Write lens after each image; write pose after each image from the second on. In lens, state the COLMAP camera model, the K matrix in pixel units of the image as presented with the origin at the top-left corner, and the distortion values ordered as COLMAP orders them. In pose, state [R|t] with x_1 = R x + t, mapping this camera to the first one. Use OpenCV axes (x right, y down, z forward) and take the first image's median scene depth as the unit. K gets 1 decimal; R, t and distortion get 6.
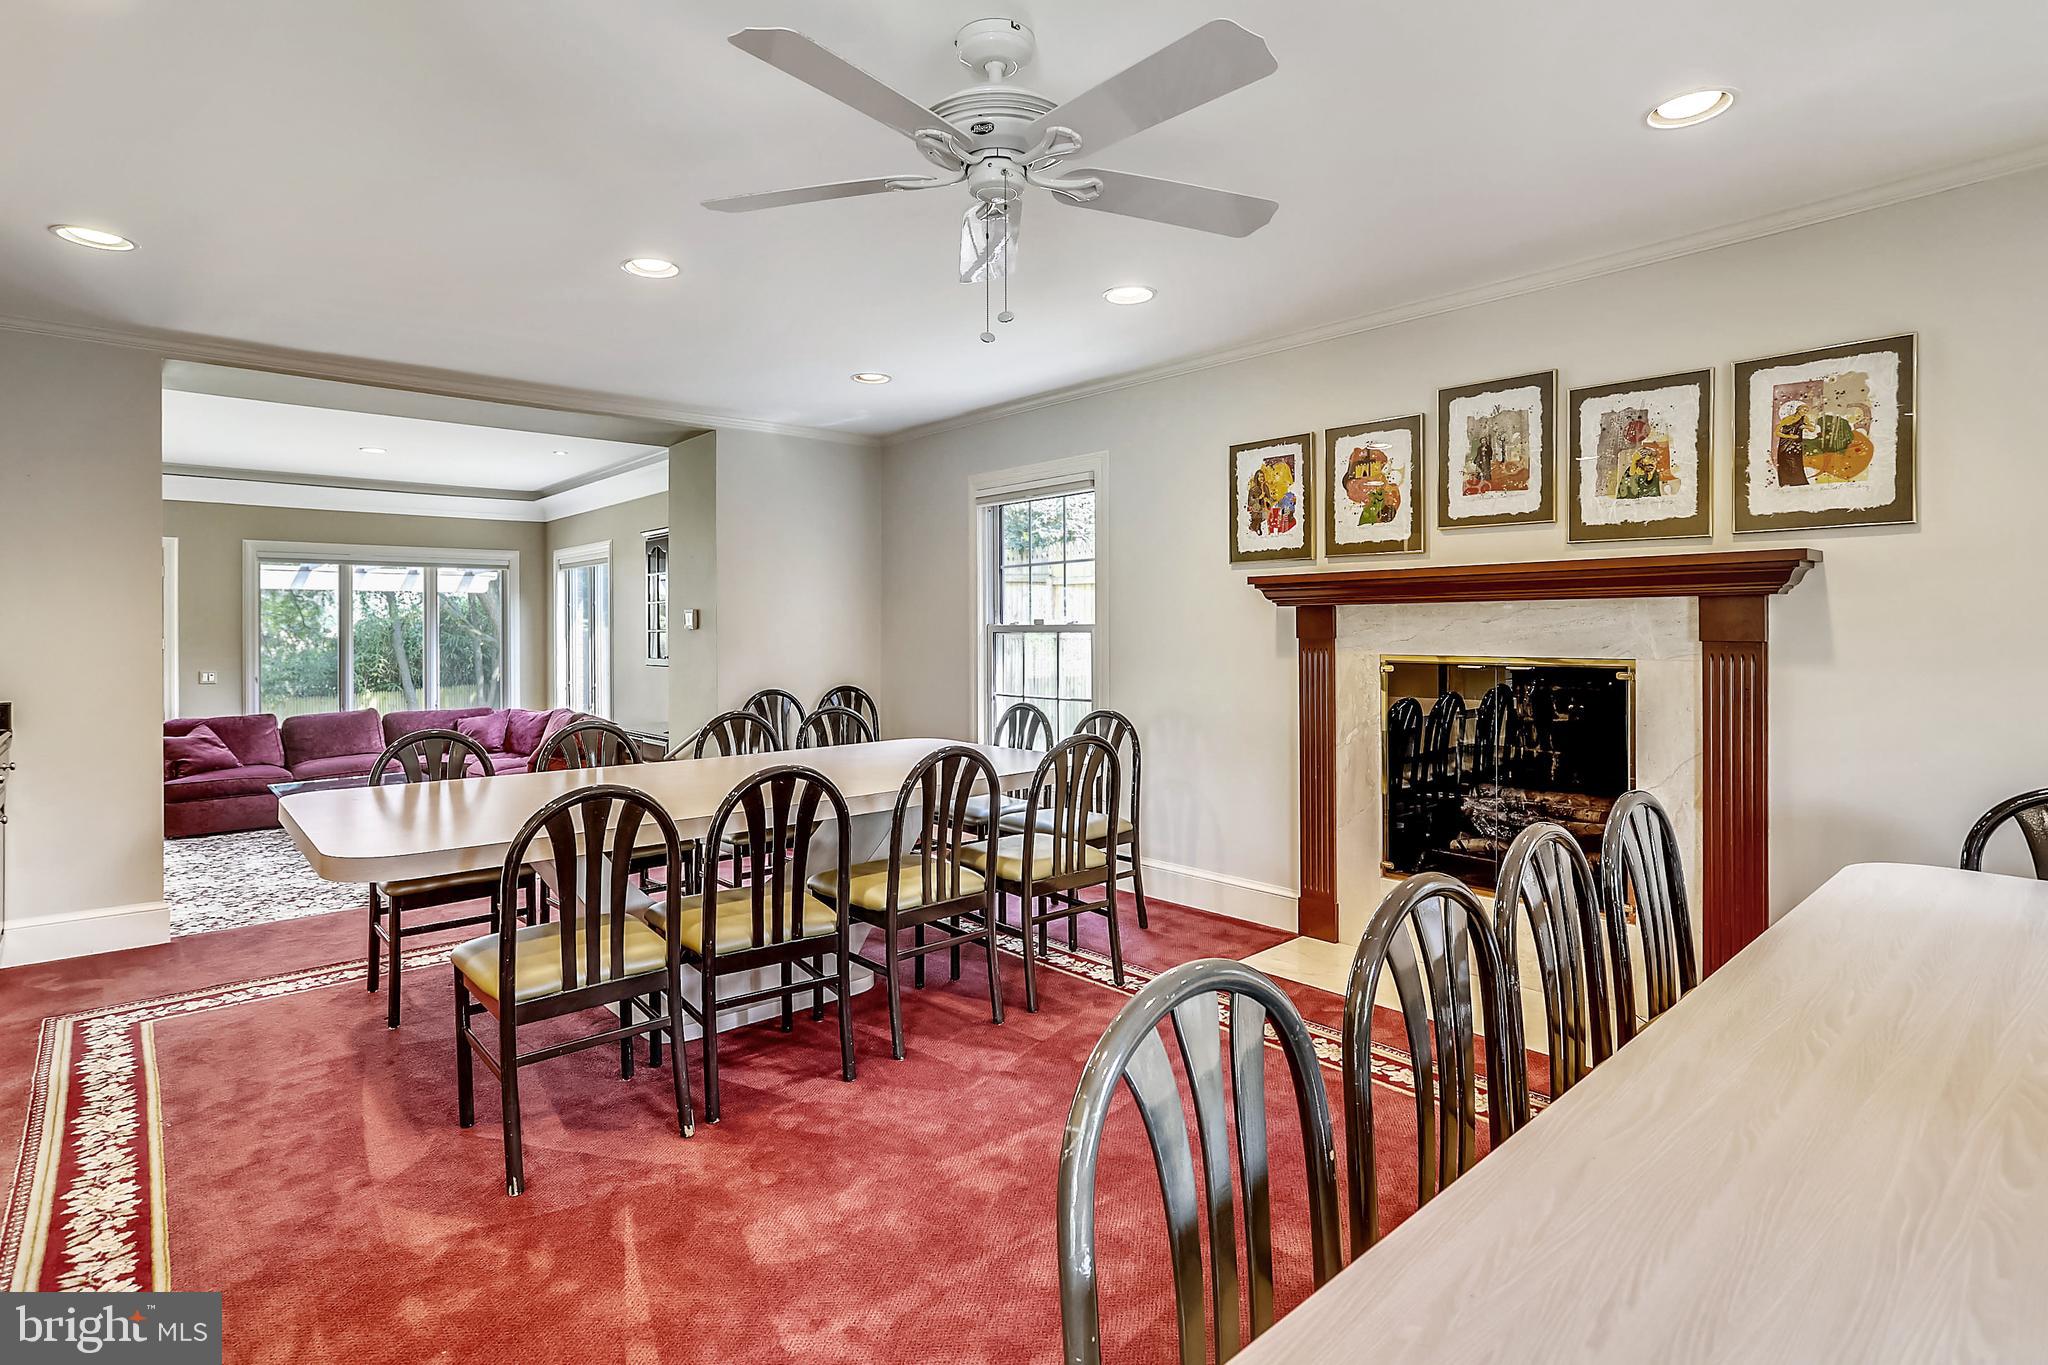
lens RADIAL K [[968.3, 0, 1026.0], [0, 968.3, 679.8], [0, 0, 1]] dist [-0.040137, 0.011804]
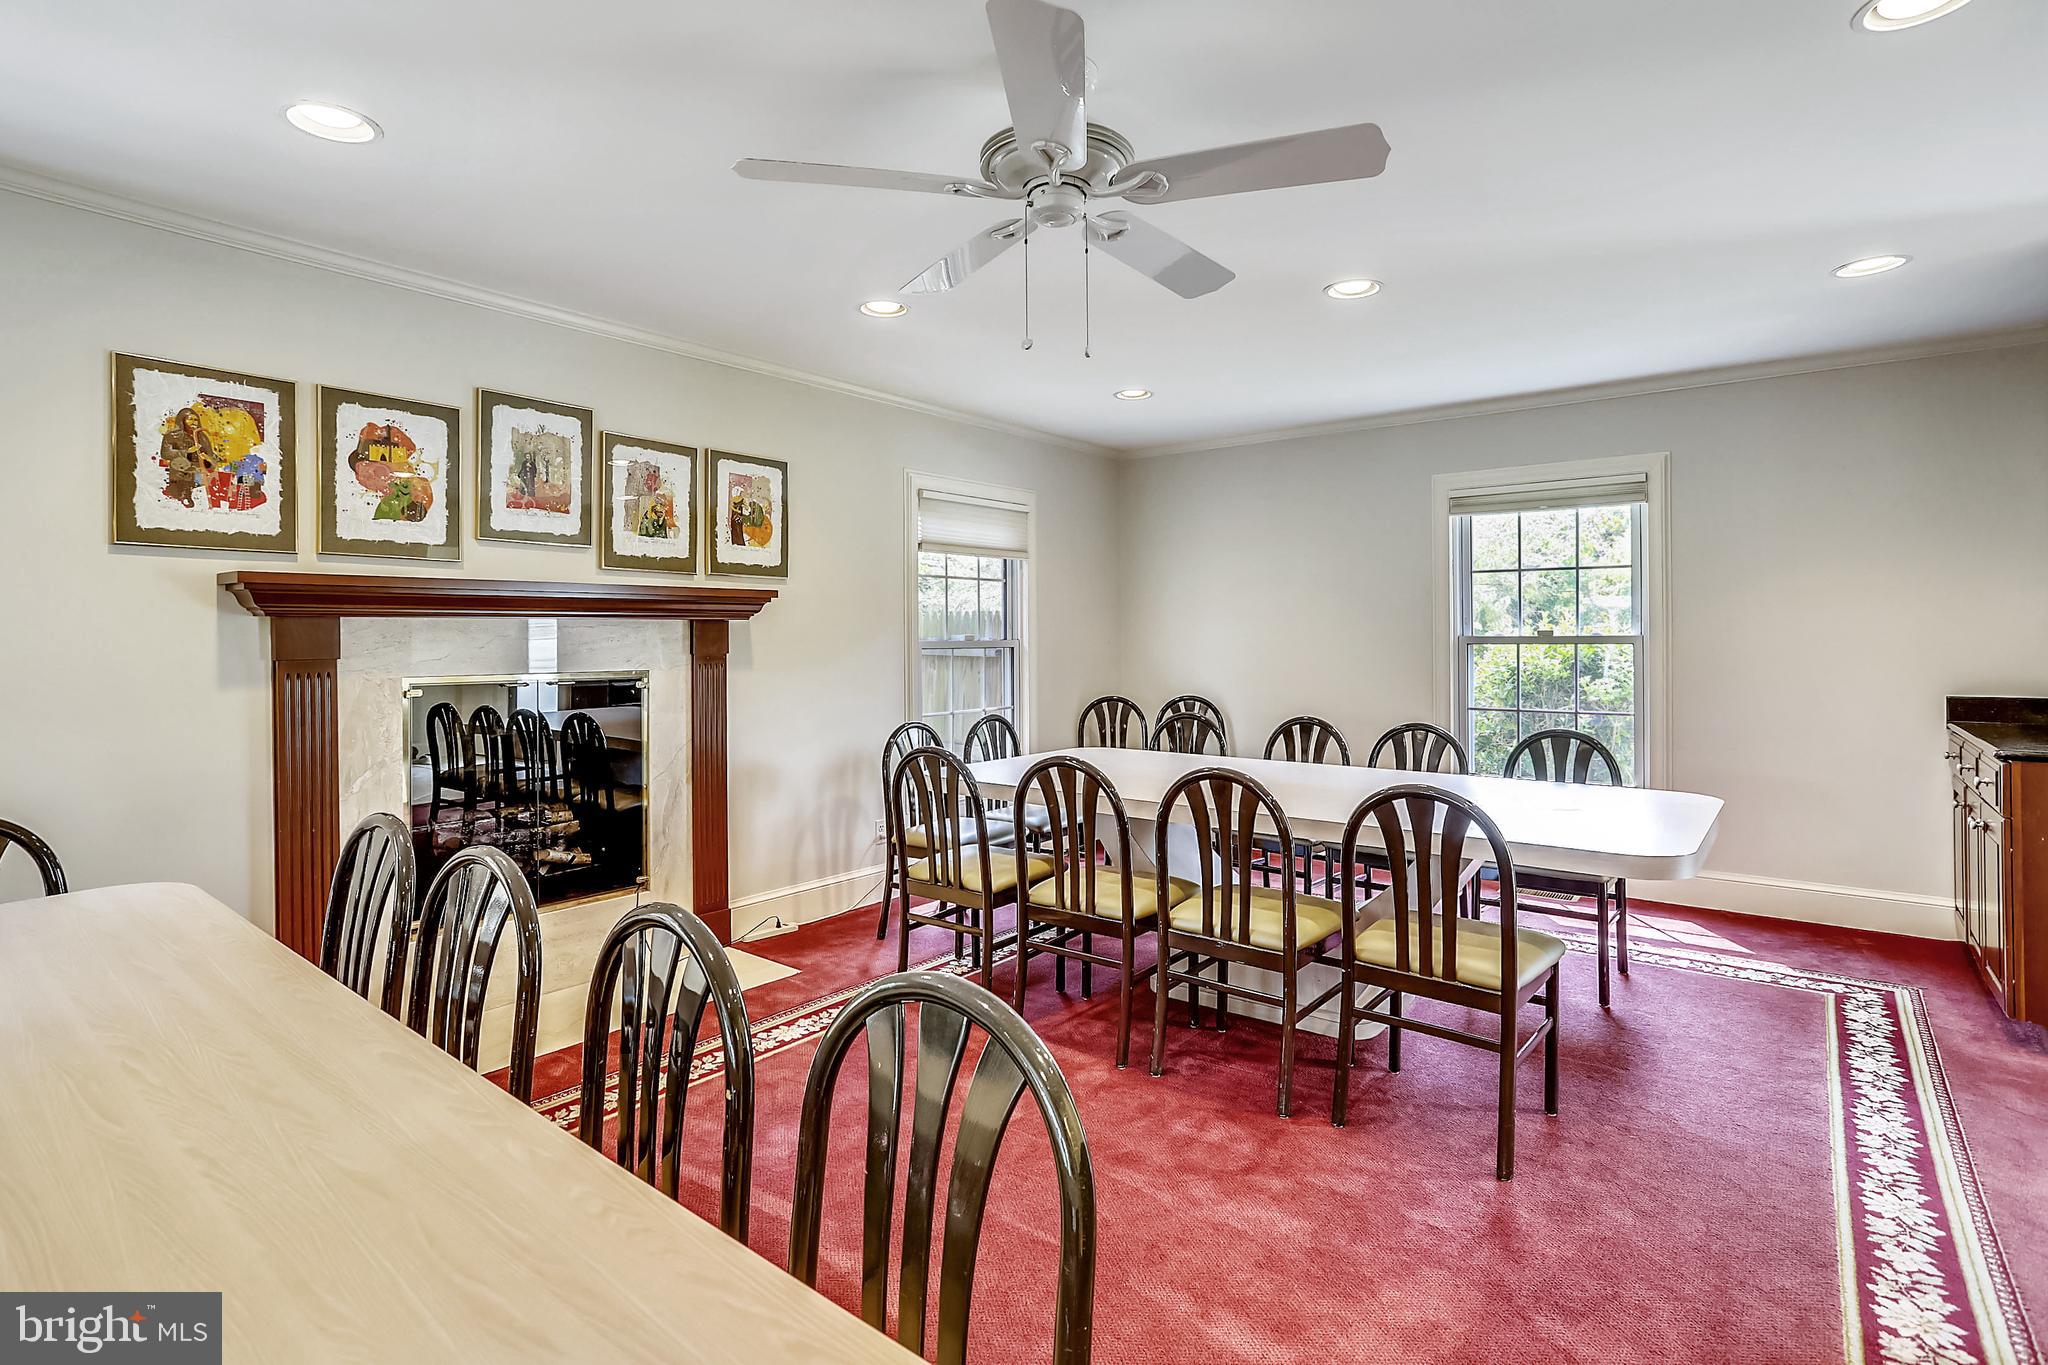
lens RADIAL K [[968.3, 0, 1026.0], [0, 968.3, 679.8], [0, 0, 1]] dist [-0.040137, 0.011804]
pose [[-0.141757, -0.040187, 0.989085, -0.573235], [0.054090, 0.997368, 0.048276, -0.038278], [-0.988423, 0.060343, -0.139210, 0.630518]]
